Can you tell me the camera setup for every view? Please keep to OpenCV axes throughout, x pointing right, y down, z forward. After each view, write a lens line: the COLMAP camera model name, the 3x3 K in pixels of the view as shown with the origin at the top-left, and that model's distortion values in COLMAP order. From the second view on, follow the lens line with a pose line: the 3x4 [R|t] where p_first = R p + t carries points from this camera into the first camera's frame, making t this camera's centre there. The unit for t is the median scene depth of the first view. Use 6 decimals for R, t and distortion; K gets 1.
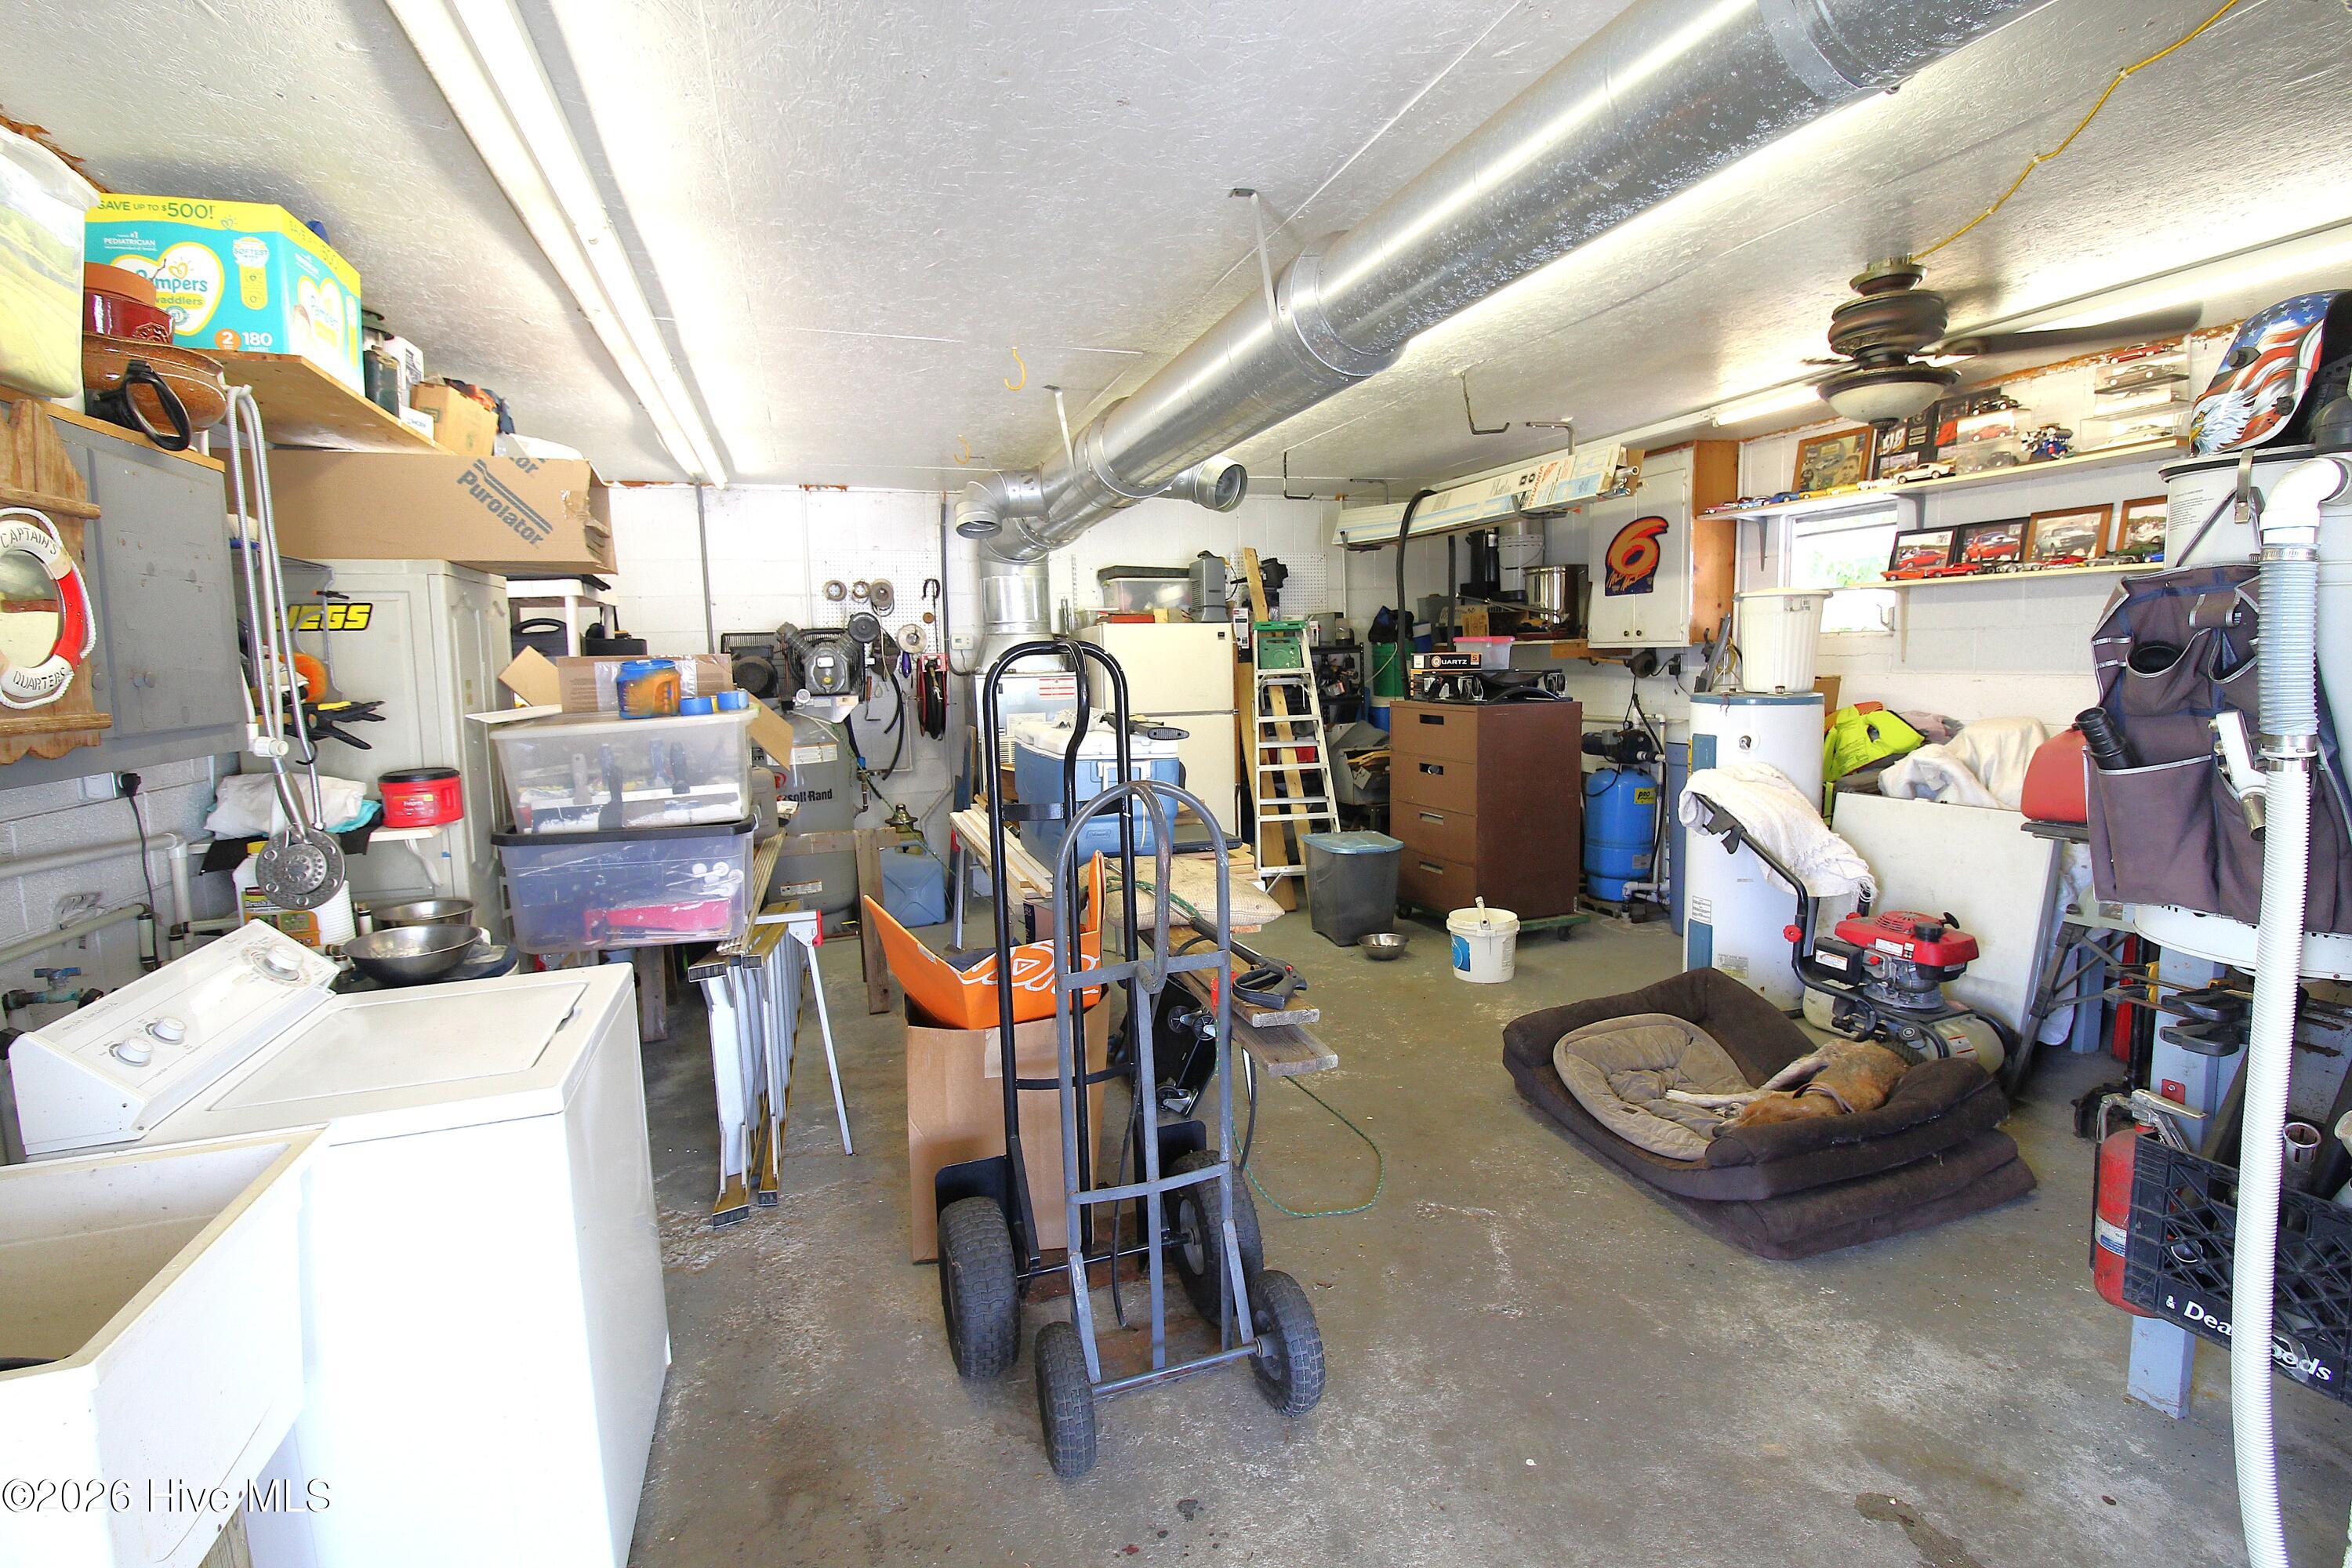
lens RADIAL K [[1087.8, 0, 1176.0], [0, 1087.8, 784.0], [0, 0, 1]] dist [-0.001924, -0.000415]
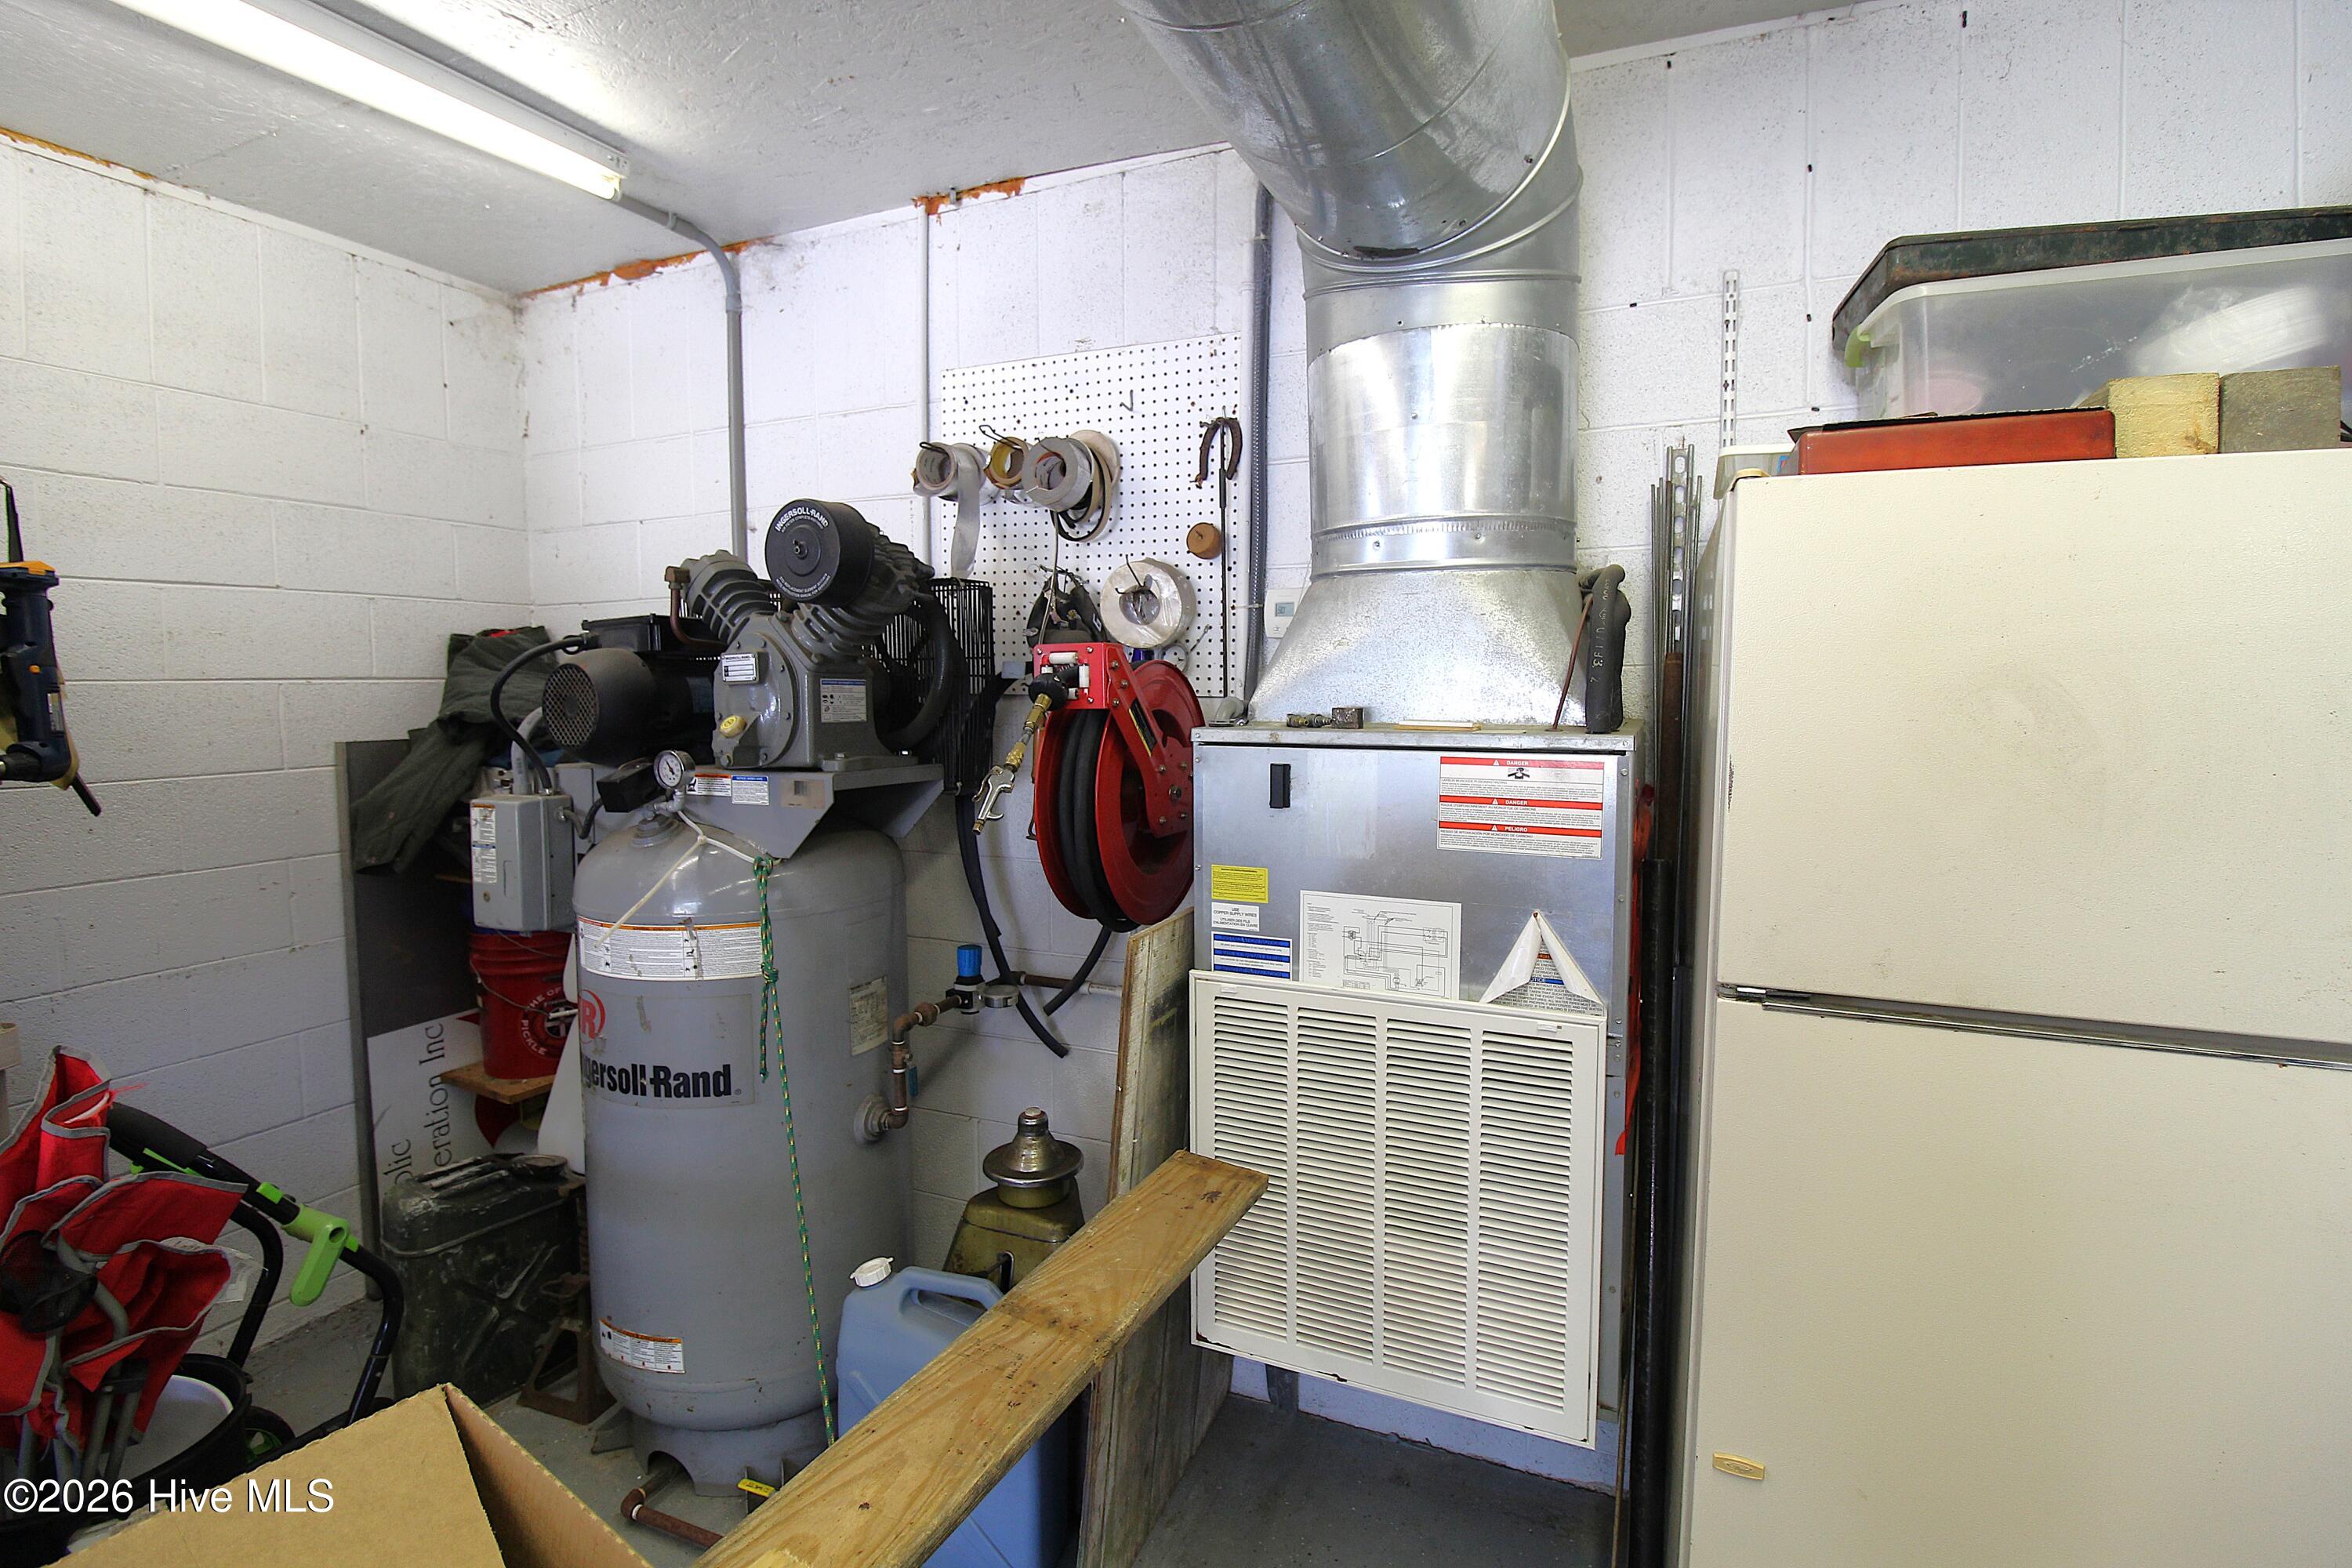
lens RADIAL K [[1087.8, 0, 1176.0], [0, 1087.8, 784.0], [0, 0, 1]] dist [-0.001924, -0.000415]
pose [[0.775539, 0.073014, -0.627063, -0.025916], [-0.096539, 0.995323, -0.003503, -0.081378], [0.623875, 0.063252, 0.778961, 0.776379]]
